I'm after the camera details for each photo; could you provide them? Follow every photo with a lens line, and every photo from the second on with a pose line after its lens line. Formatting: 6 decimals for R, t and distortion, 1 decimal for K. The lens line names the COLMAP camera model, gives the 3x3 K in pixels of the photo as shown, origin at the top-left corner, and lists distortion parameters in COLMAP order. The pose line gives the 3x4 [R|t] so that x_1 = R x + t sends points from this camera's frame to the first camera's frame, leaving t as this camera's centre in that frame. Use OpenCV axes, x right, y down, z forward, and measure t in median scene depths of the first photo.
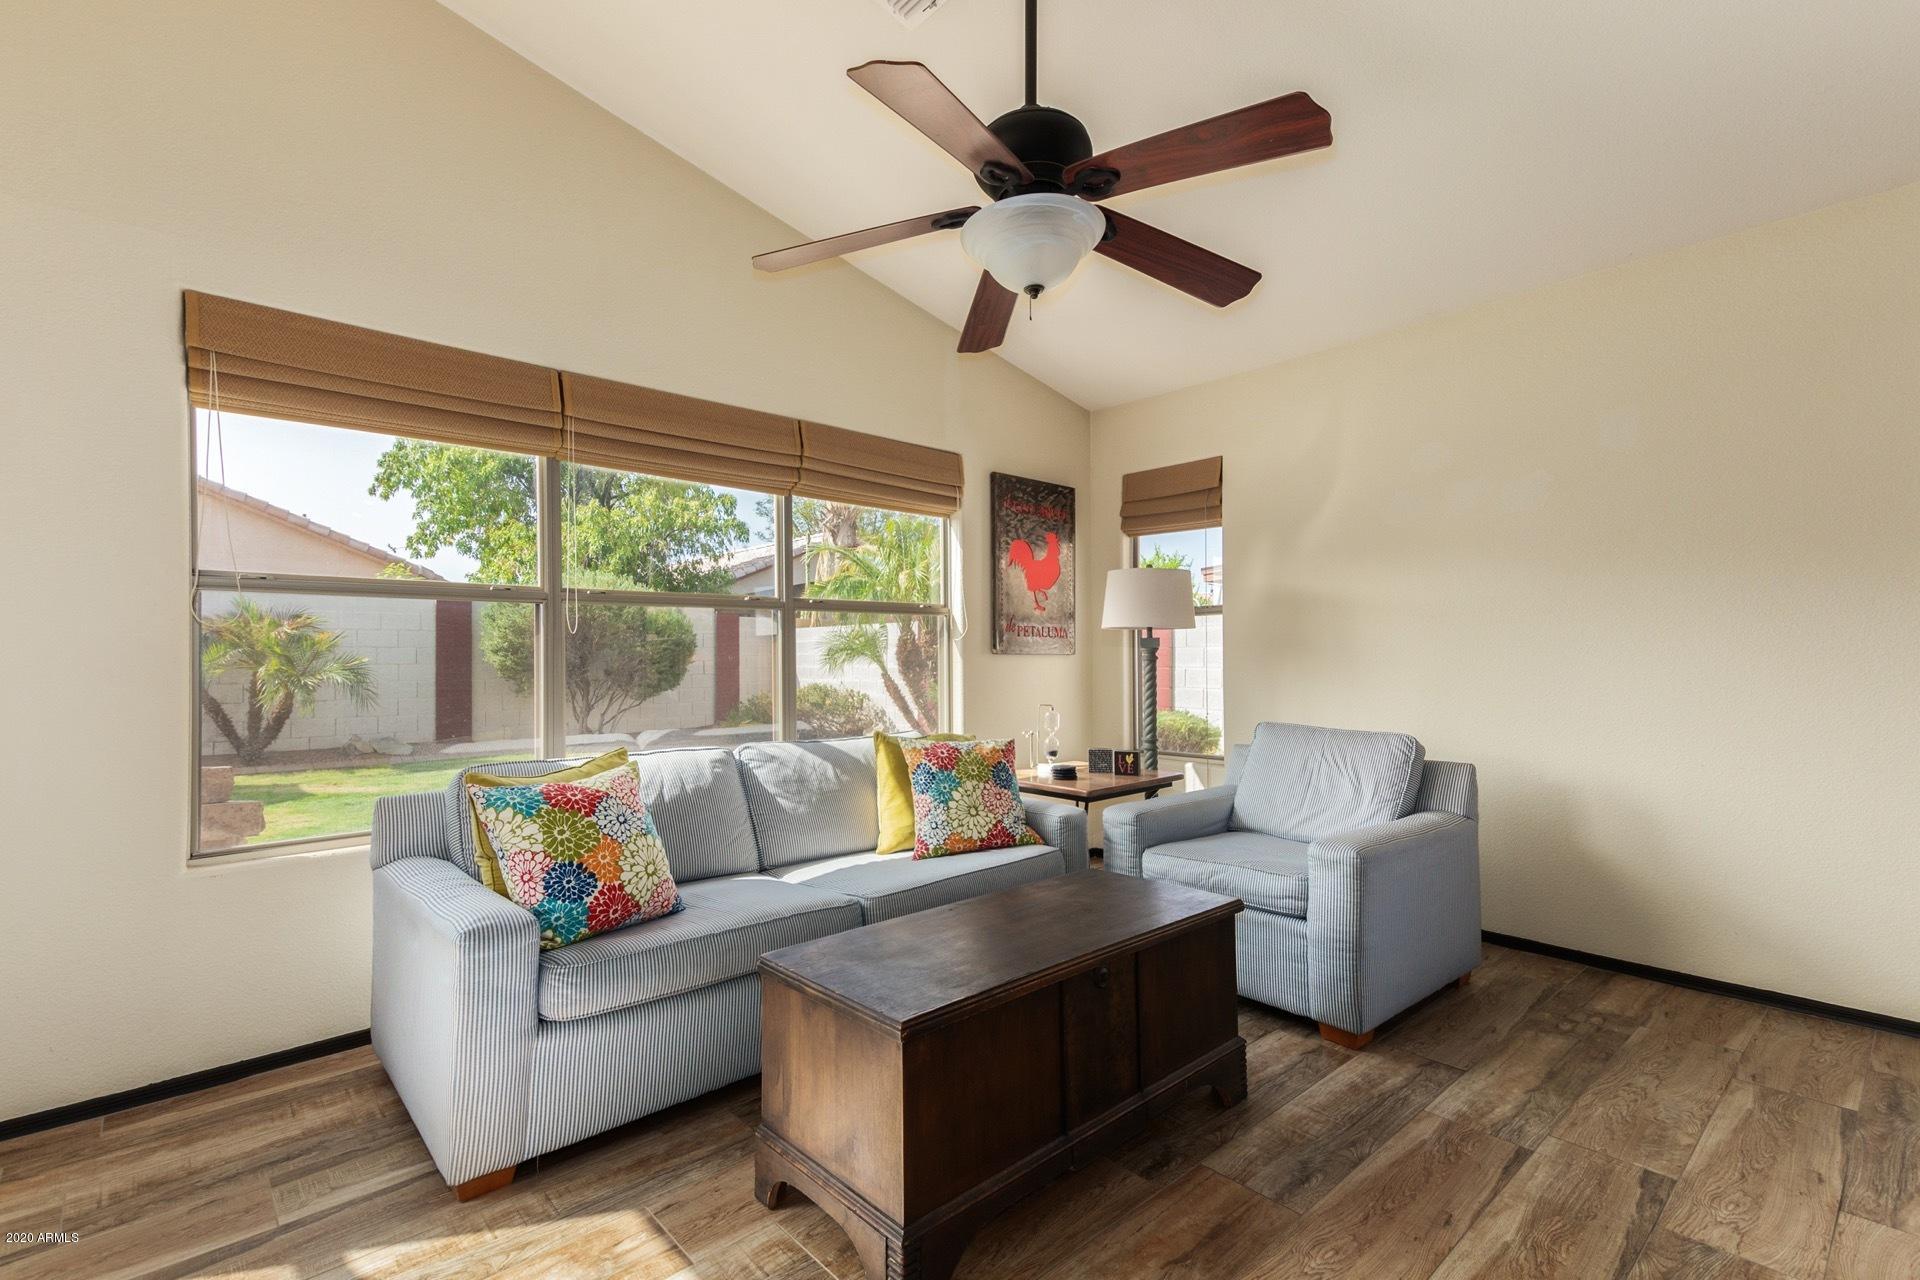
lens RADIAL K [[865.4, 0, 957.2], [0, 865.4, 652.9], [0, 0, 1]] dist [0.014545, -0.008338]
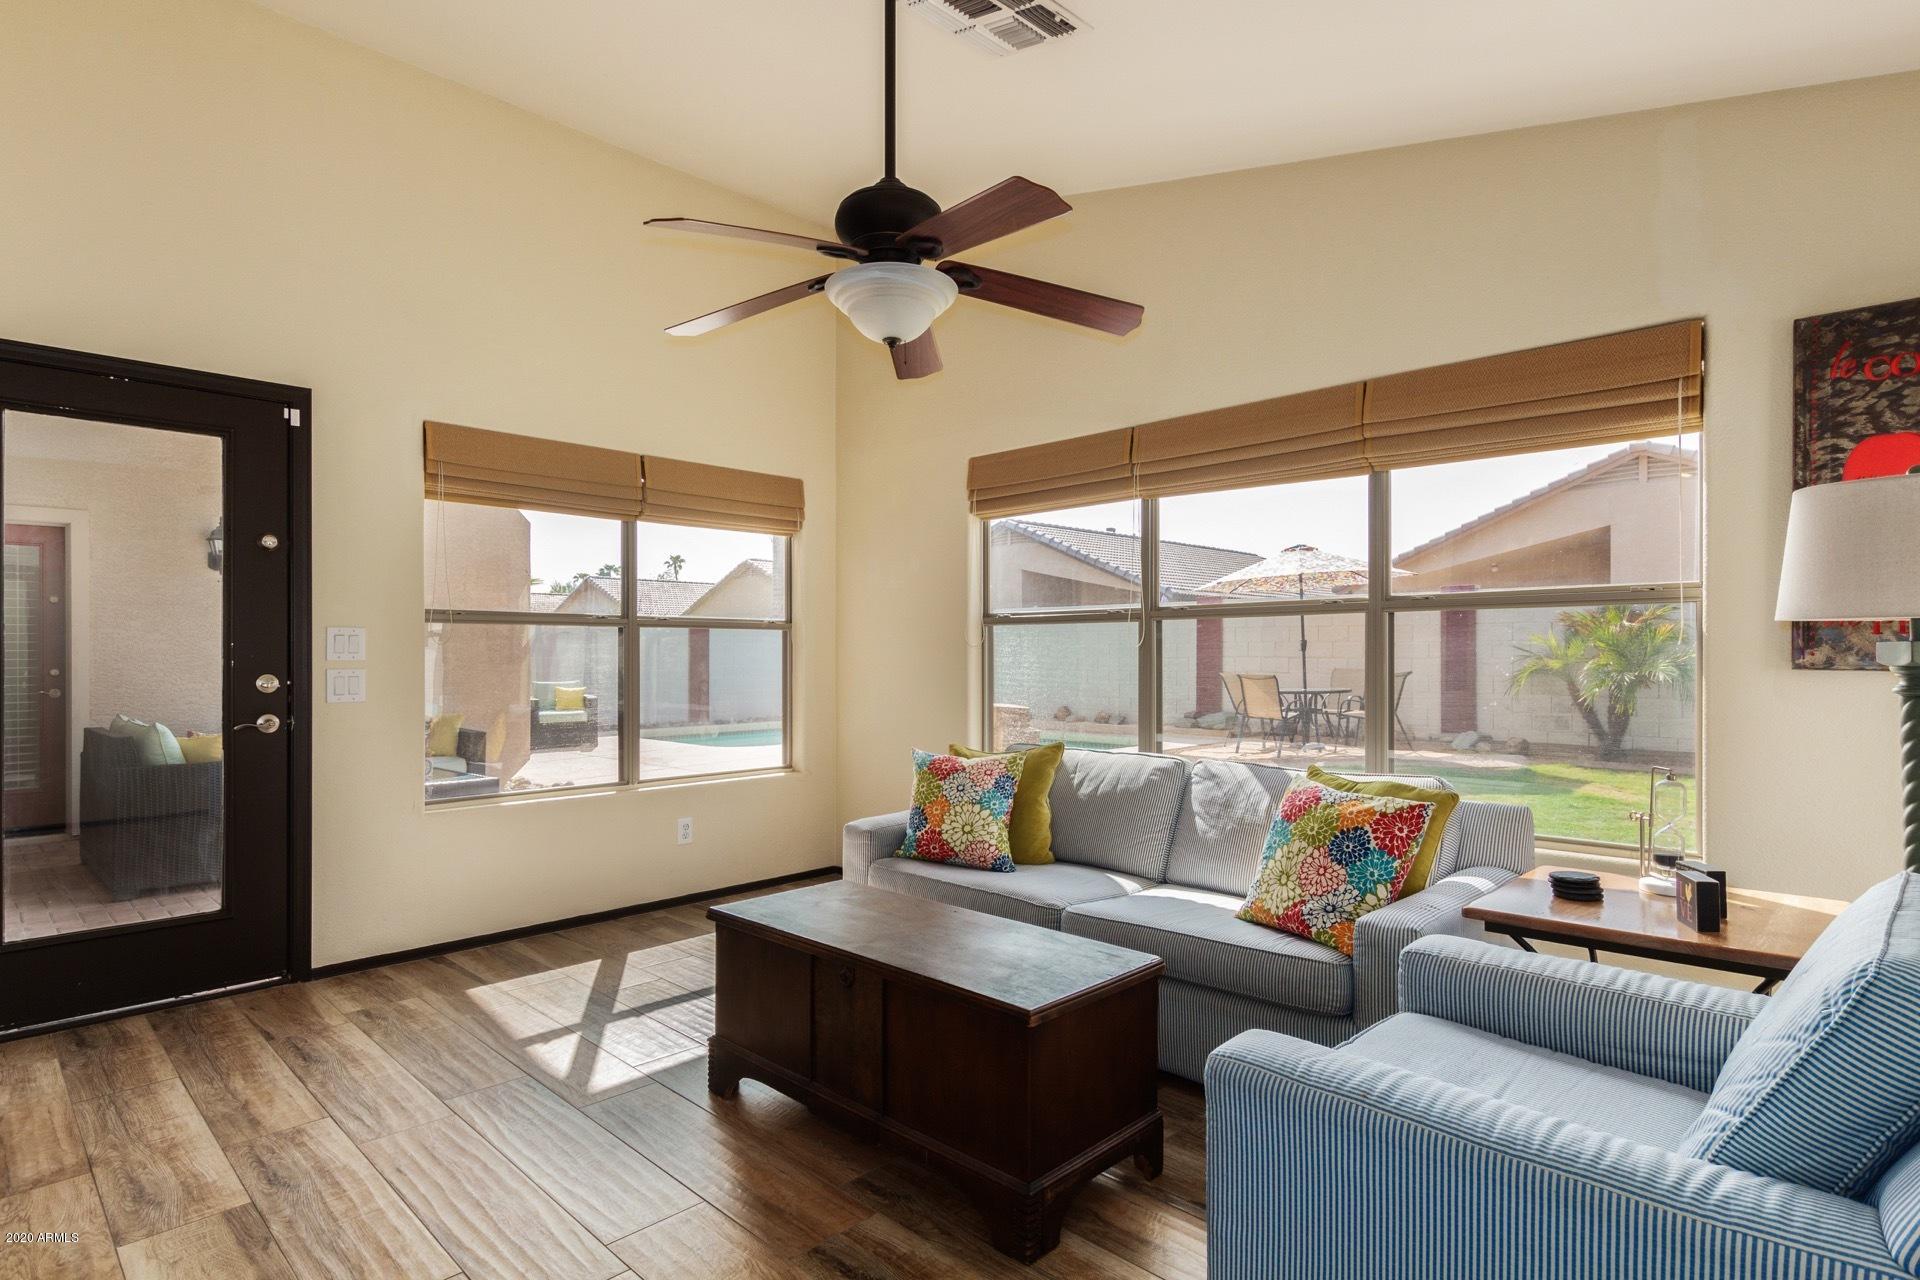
lens RADIAL K [[1032.0, 0, 960.0], [0, 1032.0, 640.0], [0, 0, 1]] dist [-0.001611, -0.000304]
pose [[0.039427, -0.004727, -0.999211, 1.132675], [0.012049, 0.999918, -0.004255, -0.035159], [0.999150, -0.011872, 0.039481, 0.834584]]
